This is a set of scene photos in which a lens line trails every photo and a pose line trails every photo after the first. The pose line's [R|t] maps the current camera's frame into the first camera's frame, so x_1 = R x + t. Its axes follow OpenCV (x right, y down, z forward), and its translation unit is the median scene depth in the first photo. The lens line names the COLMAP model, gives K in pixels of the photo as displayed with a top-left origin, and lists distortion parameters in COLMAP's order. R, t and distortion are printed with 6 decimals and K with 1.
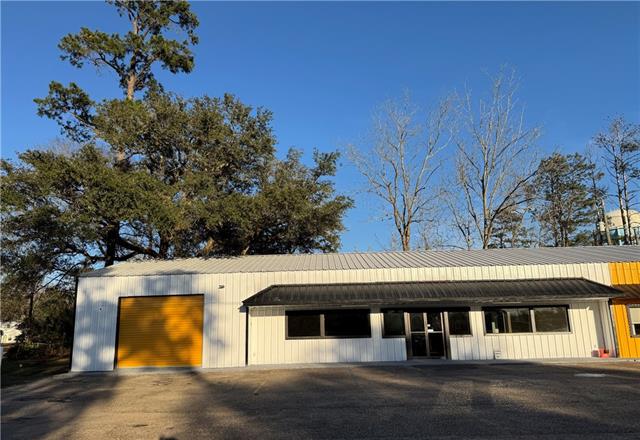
lens RADIAL K [[464.4, 0, 317.9], [0, 464.4, 219.4], [0, 0, 1]] dist [0.027075, -0.006436]
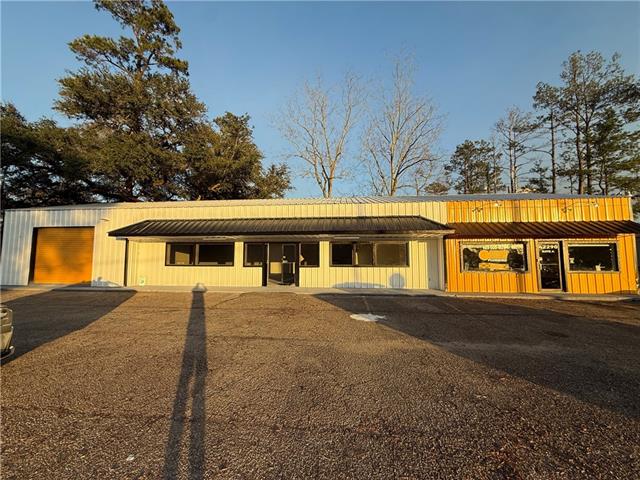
lens RADIAL K [[256.9, 0, 324.7], [0, 256.9, 237.7], [0, 0, 1]] dist [-0.001949, -0.000416]
pose [[0.995524, 0.018490, -0.092682, 0.400384], [-0.004214, 0.988383, 0.151922, 0.085752], [0.094415, -0.150852, 0.984037, 0.403499]]
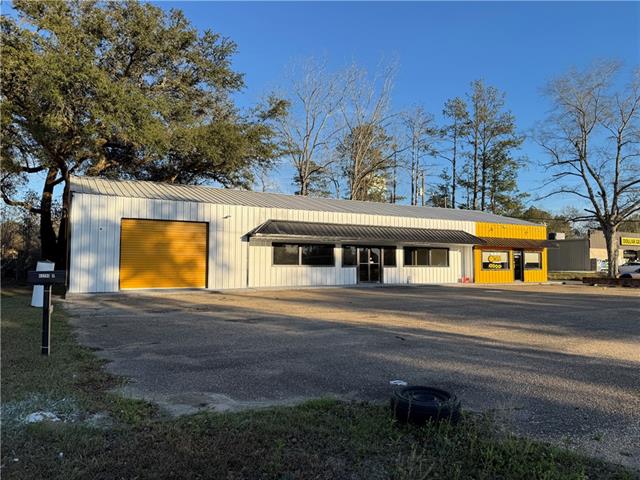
lens RADIAL K [[449.0, 0, 320.6], [0, 449.0, 239.2], [0, 0, 1]] dist [0.024412, -0.025010]
pose [[0.859584, 0.060340, 0.507419, -0.538035], [-0.151933, 0.978275, 0.141048, 0.017725], [-0.487884, -0.198337, 0.850077, 0.004539]]
